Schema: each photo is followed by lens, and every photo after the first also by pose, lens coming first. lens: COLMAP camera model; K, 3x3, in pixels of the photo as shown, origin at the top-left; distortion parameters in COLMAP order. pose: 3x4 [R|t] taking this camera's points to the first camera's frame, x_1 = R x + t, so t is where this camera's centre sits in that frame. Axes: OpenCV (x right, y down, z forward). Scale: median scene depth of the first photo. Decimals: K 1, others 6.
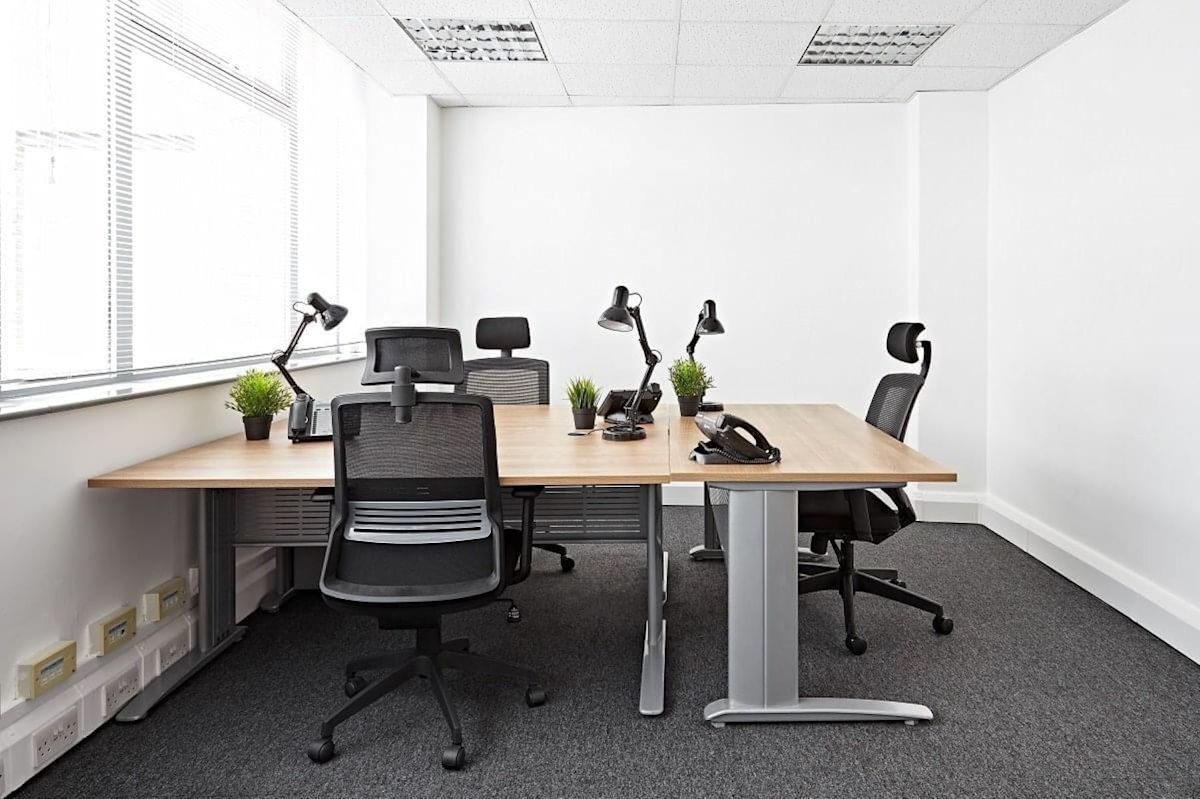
lens RADIAL K [[807.5, 0, 671.0], [0, 807.5, 315.3], [0, 0, 1]] dist [0.045862, 0.000607]
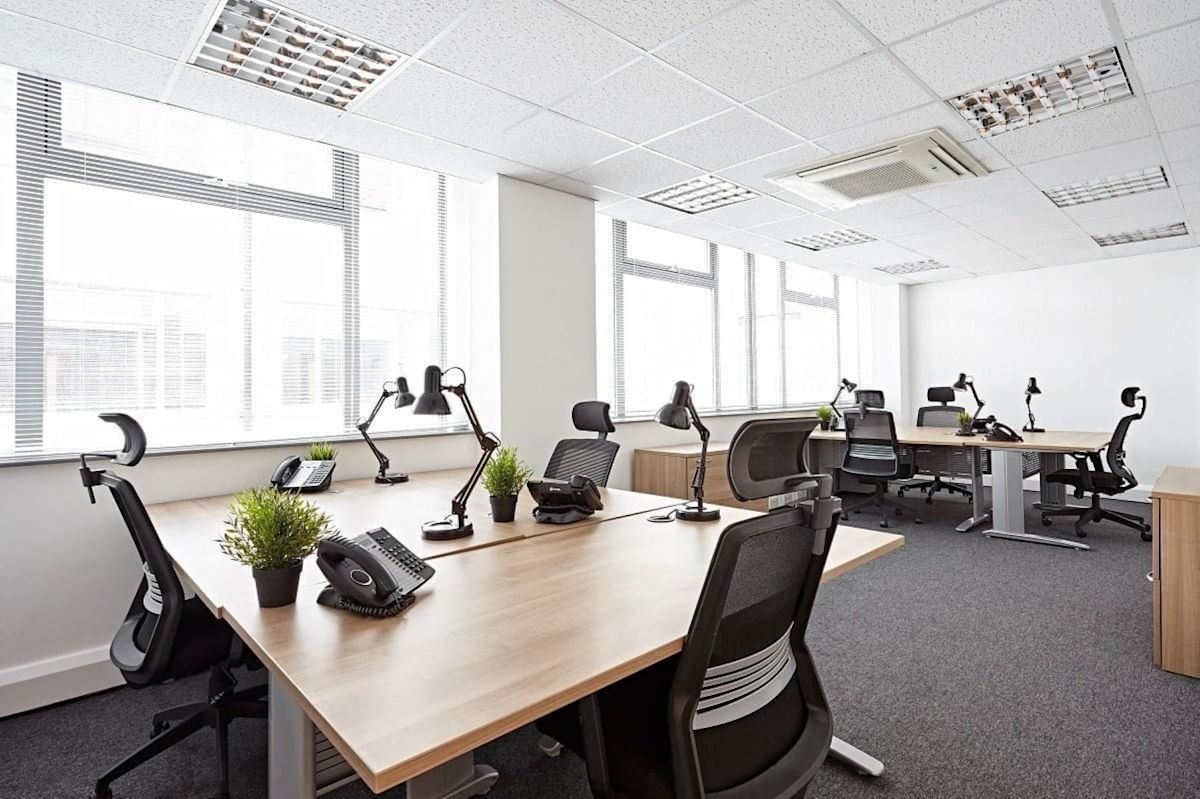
lens RADIAL K [[603.6, 0, 599.2], [0, 603.6, 373.8], [0, 0, 1]] dist [0.001061, 0.000362]
pose [[0.667143, -0.026535, -0.744456, 0.531210], [0.008055, 0.999564, -0.028410, 0.007801], [0.744886, 0.012957, 0.667066, -0.974976]]
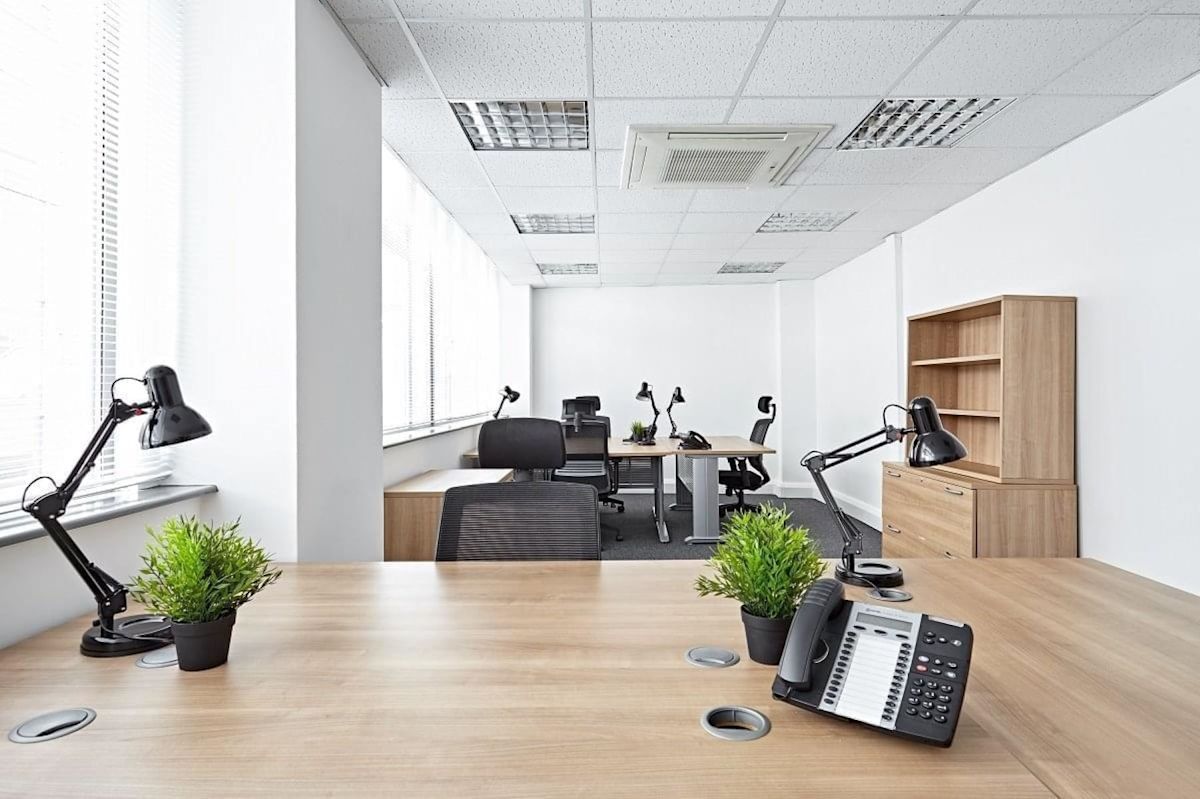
lens RADIAL K [[685.1, 0, 597.9], [0, 685.1, 379.2], [0, 0, 1]] dist [0.034407, -0.000047]
pose [[0.999513, -0.011691, -0.028931, -0.133921], [0.010962, 0.999622, -0.025230, 0.004575], [0.029215, 0.024901, 0.999263, -0.997587]]
